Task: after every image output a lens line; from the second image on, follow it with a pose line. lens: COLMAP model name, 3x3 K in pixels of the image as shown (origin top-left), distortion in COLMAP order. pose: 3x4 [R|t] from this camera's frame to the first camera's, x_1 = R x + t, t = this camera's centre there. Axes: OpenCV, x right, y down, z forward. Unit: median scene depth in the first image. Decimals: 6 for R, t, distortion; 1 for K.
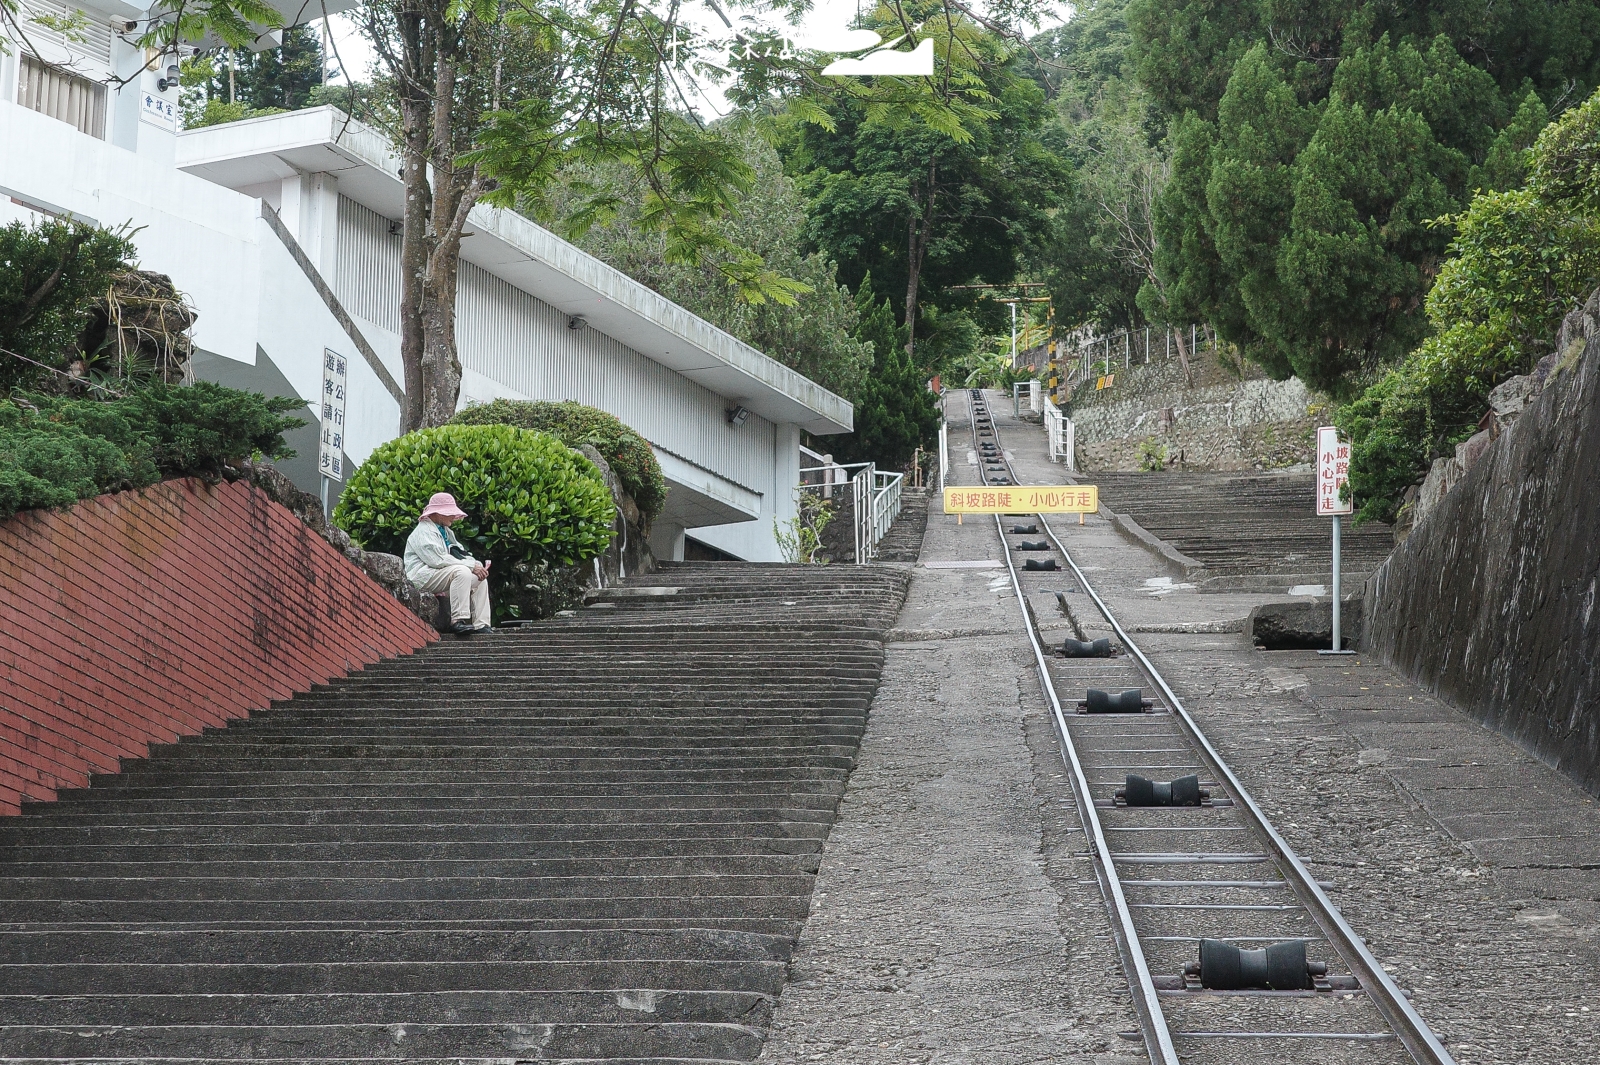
lens RADIAL K [[3122.3, 0, 793.0], [0, 3122.3, 530.2], [0, 0, 1]] dist [0.055380, 0.000000]
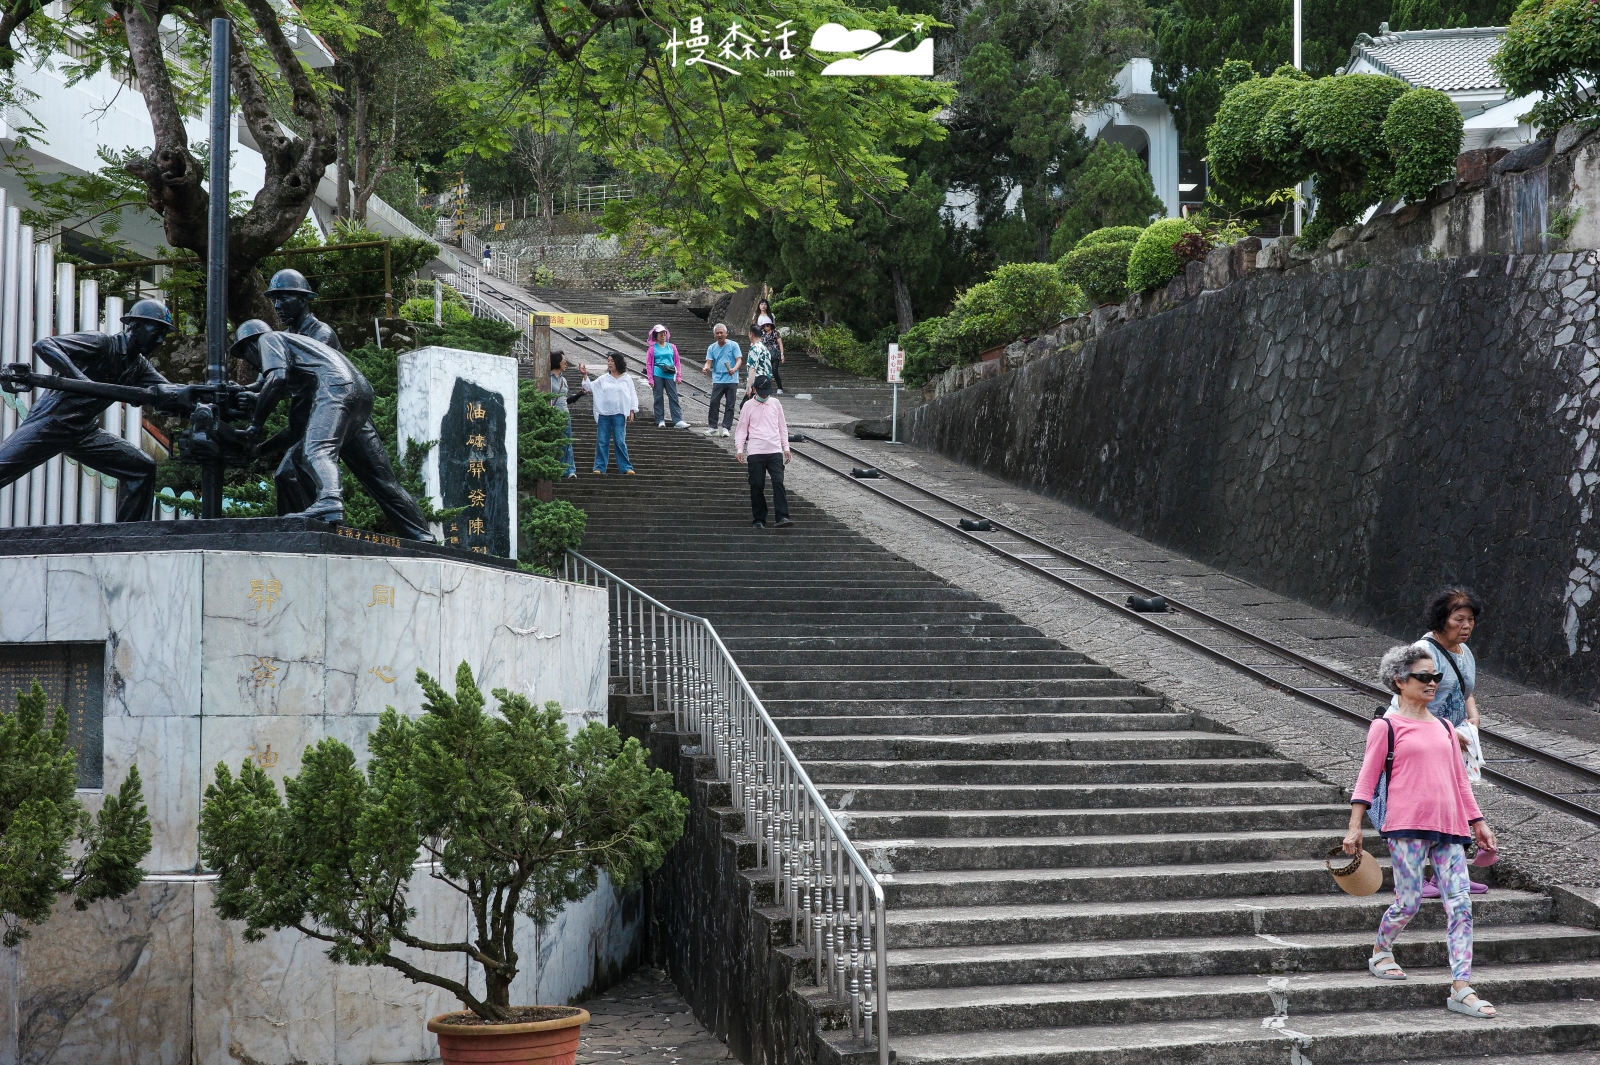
lens RADIAL K [[1753.3, 0, 774.8], [0, 1753.3, 585.5], [0, 0, 1]] dist [0.030155, 0.000000]
pose [[0.955533, 0.006859, 0.294804, -0.339252], [-0.054600, 0.986558, 0.154018, -0.060285], [-0.289785, -0.163265, 0.943064, -0.251656]]
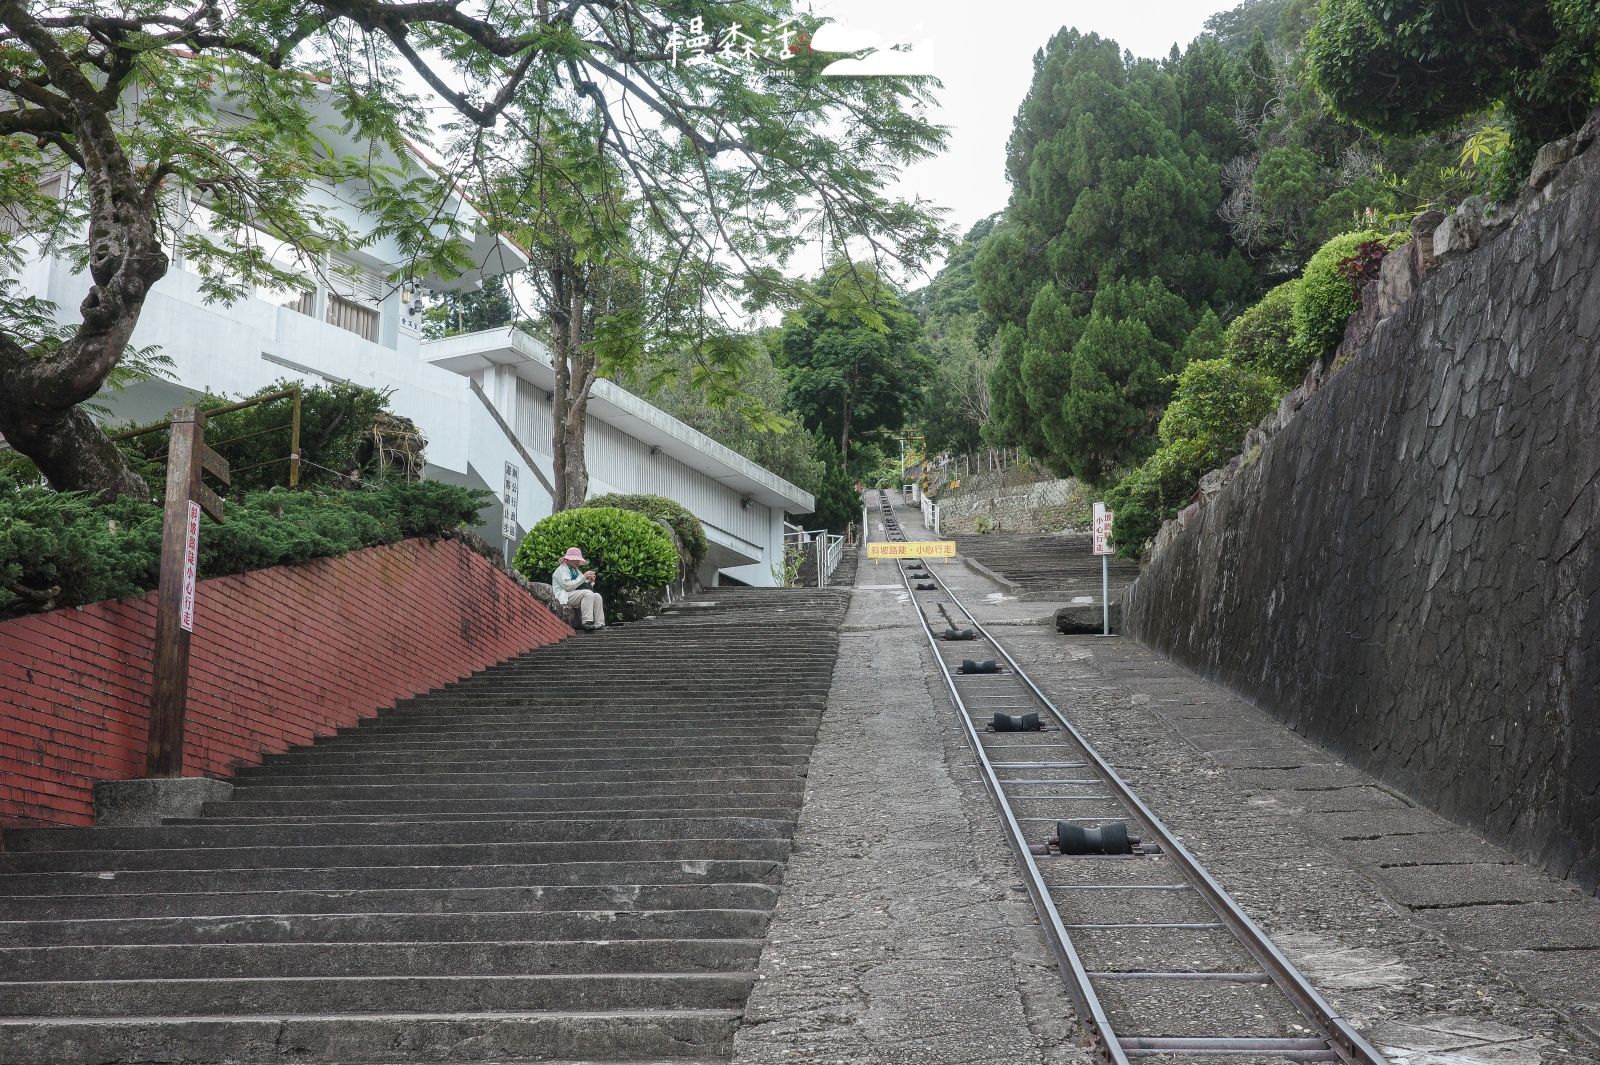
lens RADIAL K [[1753.3, 0, 804.6], [0, 1753.3, 539.9], [0, 0, 1]] dist [0.030155, 0.000000]
pose [[0.999839, -0.009995, 0.014888, -0.003355], [0.010251, 0.999800, -0.017185, 0.002236], [-0.014714, 0.017334, 0.999741, 0.061822]]
